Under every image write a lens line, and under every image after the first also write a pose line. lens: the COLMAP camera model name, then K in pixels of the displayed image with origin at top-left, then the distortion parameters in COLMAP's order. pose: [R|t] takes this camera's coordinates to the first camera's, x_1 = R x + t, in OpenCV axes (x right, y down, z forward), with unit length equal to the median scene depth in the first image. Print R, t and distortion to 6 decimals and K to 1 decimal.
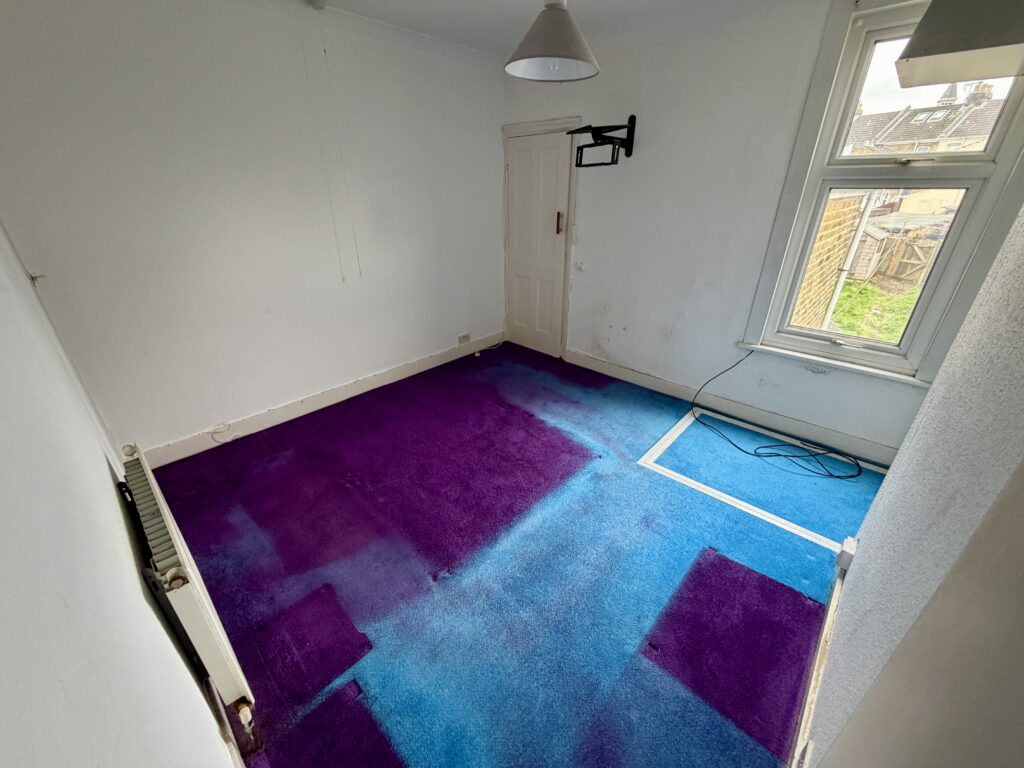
lens RADIAL K [[408.6, 0, 512.0], [0, 408.6, 382.7], [0, 0, 1]] dist [0.003772, 0.000199]
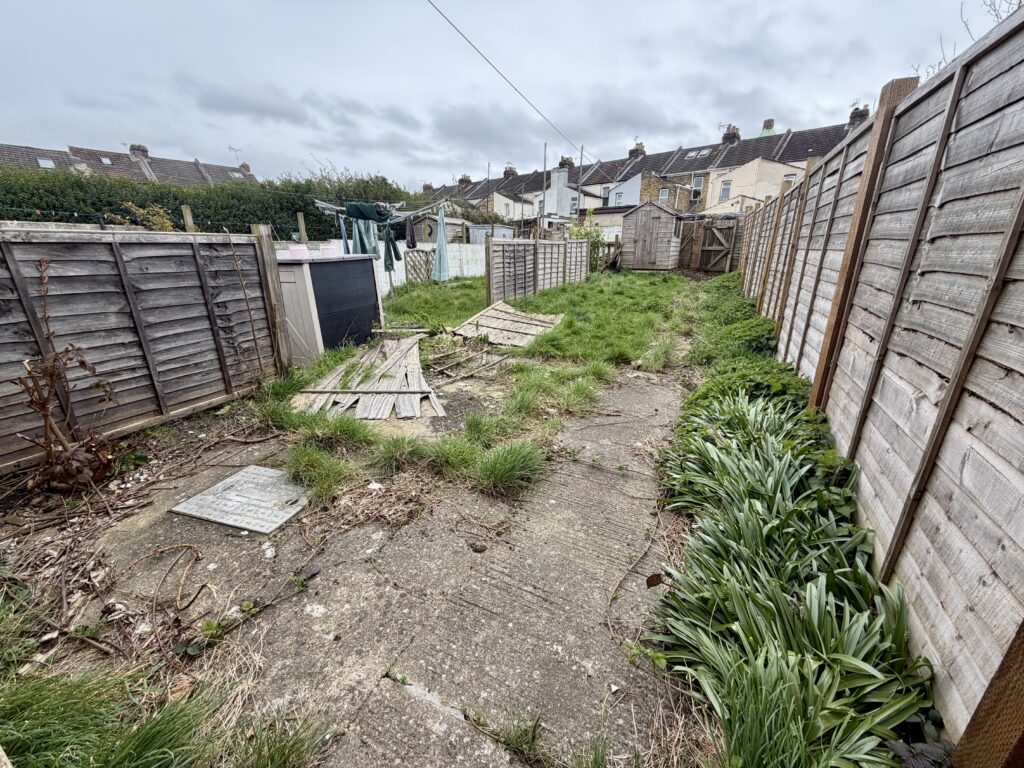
lens RADIAL K [[408.6, 0, 511.6], [0, 408.6, 387.6], [0, 0, 1]] dist [0.003772, 0.000199]
pose [[0.950344, -0.097576, 0.295508, 0.340205], [0.133472, 0.985602, -0.103800, -0.000556], [-0.281125, 0.138088, 0.949685, 0.393057]]
